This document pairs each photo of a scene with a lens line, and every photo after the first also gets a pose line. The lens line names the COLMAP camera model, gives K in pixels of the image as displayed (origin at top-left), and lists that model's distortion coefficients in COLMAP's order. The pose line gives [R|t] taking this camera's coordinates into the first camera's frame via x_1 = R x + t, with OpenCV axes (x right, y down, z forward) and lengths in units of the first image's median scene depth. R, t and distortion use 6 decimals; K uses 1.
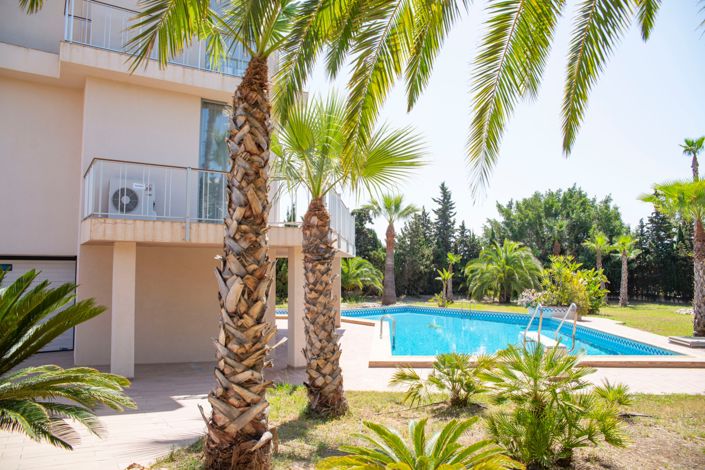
lens RADIAL K [[484.0, 0, 352.3], [0, 484.0, 226.5], [0, 0, 1]] dist [-0.035425, 0.001022]
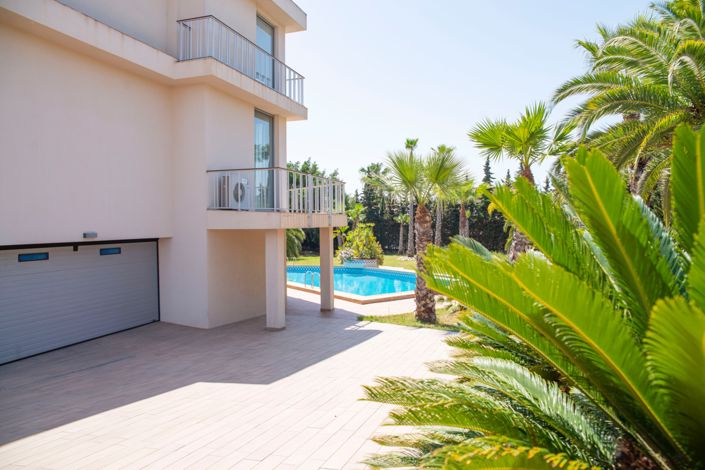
lens RADIAL K [[492.3, 0, 354.0], [0, 492.3, 220.4], [0, 0, 1]] dist [0.000951, 0.105749]
pose [[0.776410, -0.007405, 0.630185, -0.251325], [-0.043282, 0.996944, 0.065039, -0.018969], [-0.628740, -0.077772, 0.773717, -0.045740]]
